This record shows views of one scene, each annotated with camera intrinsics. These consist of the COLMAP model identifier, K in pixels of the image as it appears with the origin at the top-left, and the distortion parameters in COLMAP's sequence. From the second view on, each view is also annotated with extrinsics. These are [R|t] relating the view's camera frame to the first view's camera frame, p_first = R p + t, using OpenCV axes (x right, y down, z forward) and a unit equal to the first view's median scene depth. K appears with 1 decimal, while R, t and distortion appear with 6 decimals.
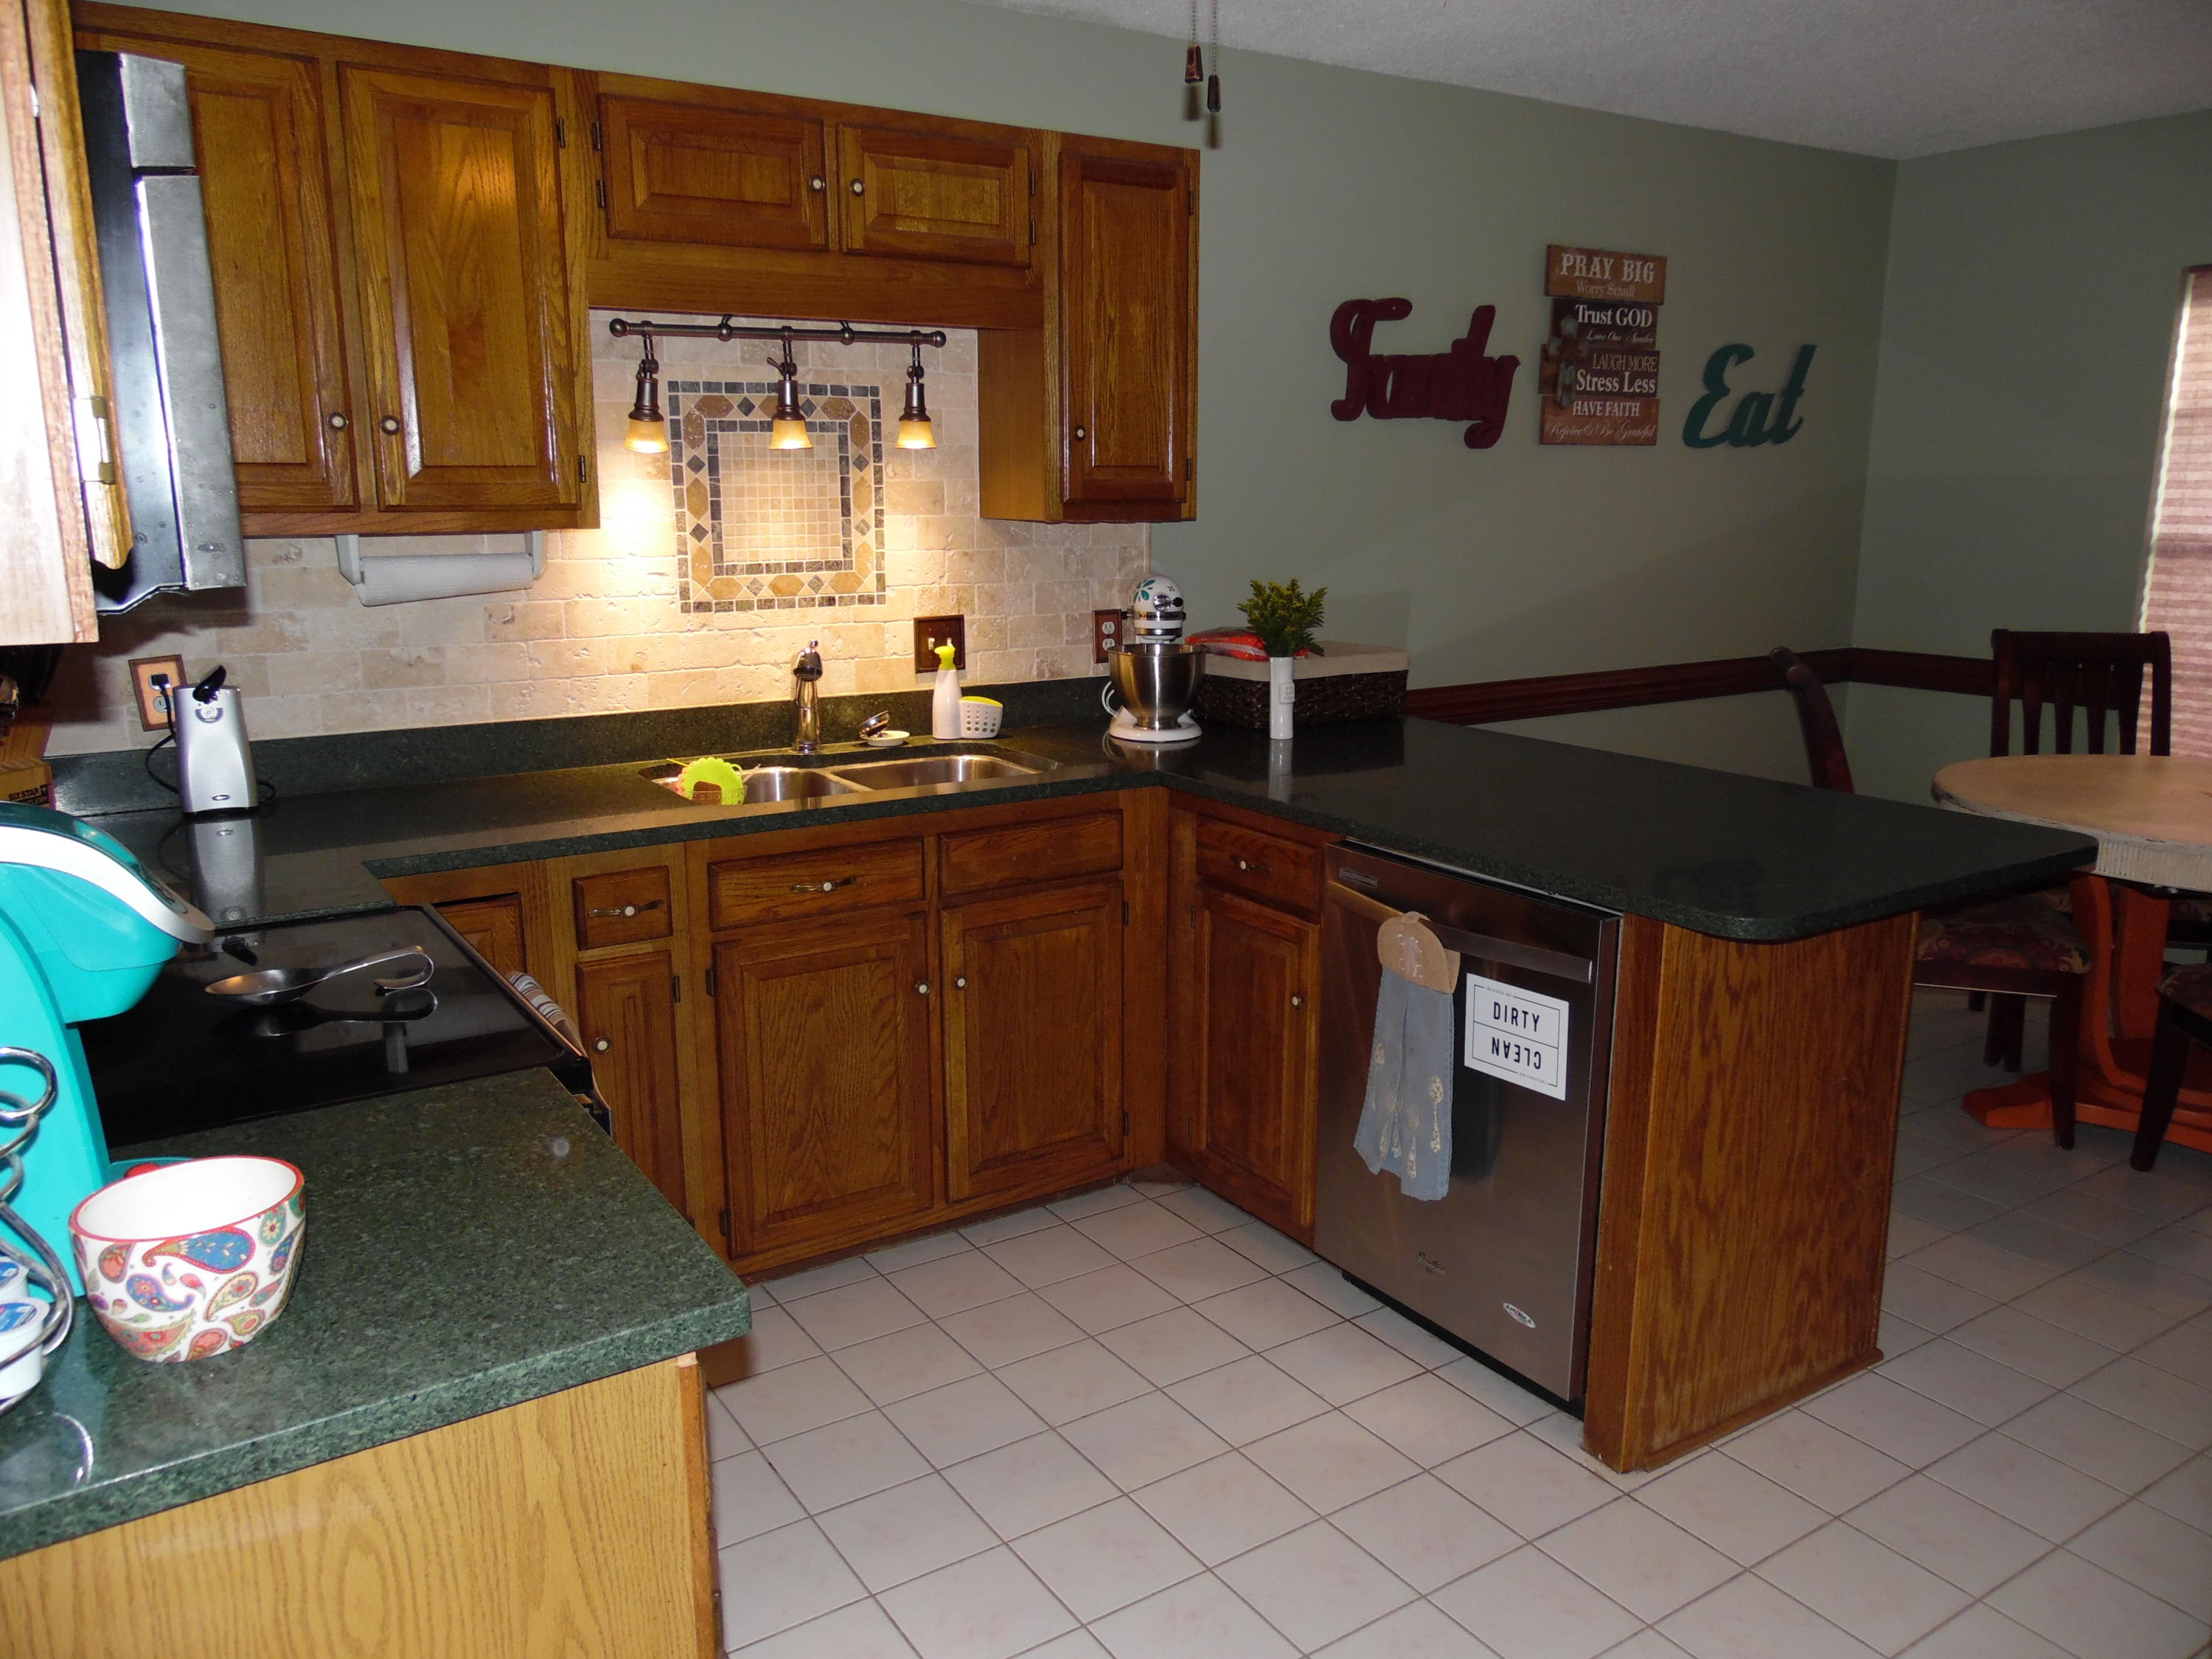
lens RADIAL K [[1657.1, 0, 1105.5], [0, 1657.1, 826.3], [0, 0, 1]] dist [-0.015764, 0.000347]
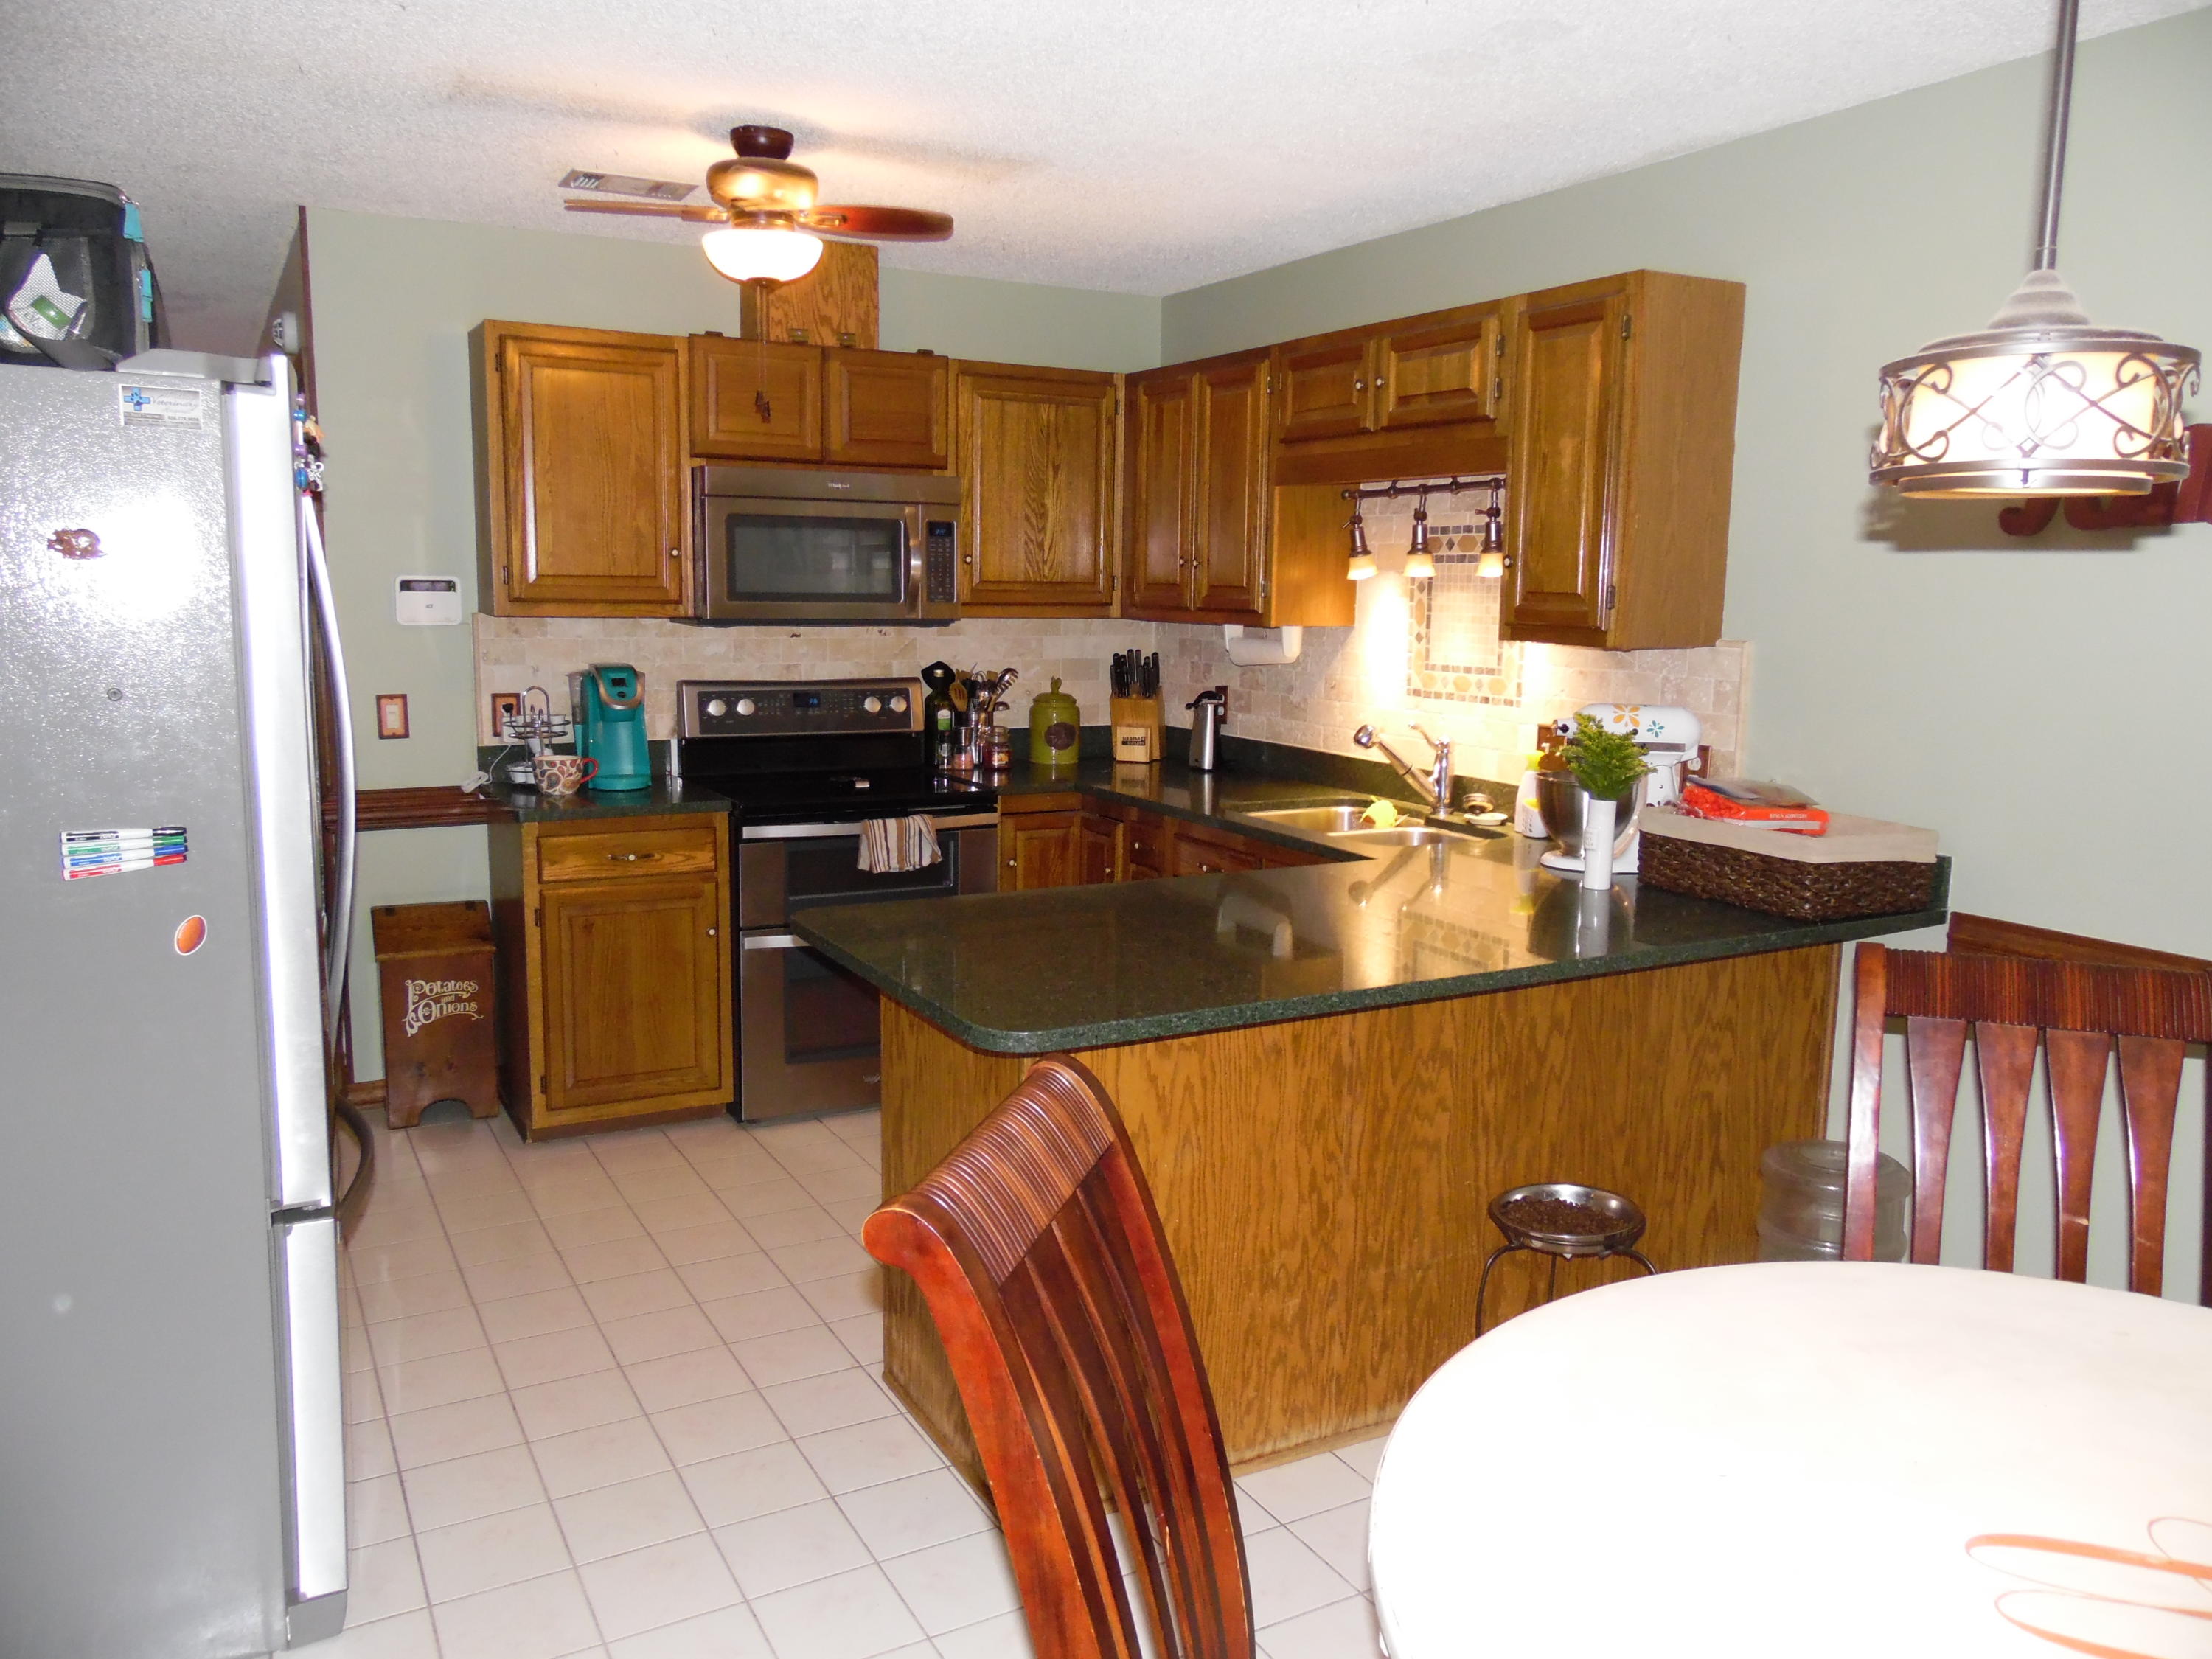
lens RADIAL K [[1657.1, 0, 1105.3], [0, 1657.1, 825.0], [0, 0, 1]] dist [-0.015764, 0.000347]
pose [[-0.084294, 0.148732, -0.985278, 0.808687], [-0.216375, 0.962471, 0.163800, -0.141449], [0.972665, 0.226997, -0.048949, 0.614583]]
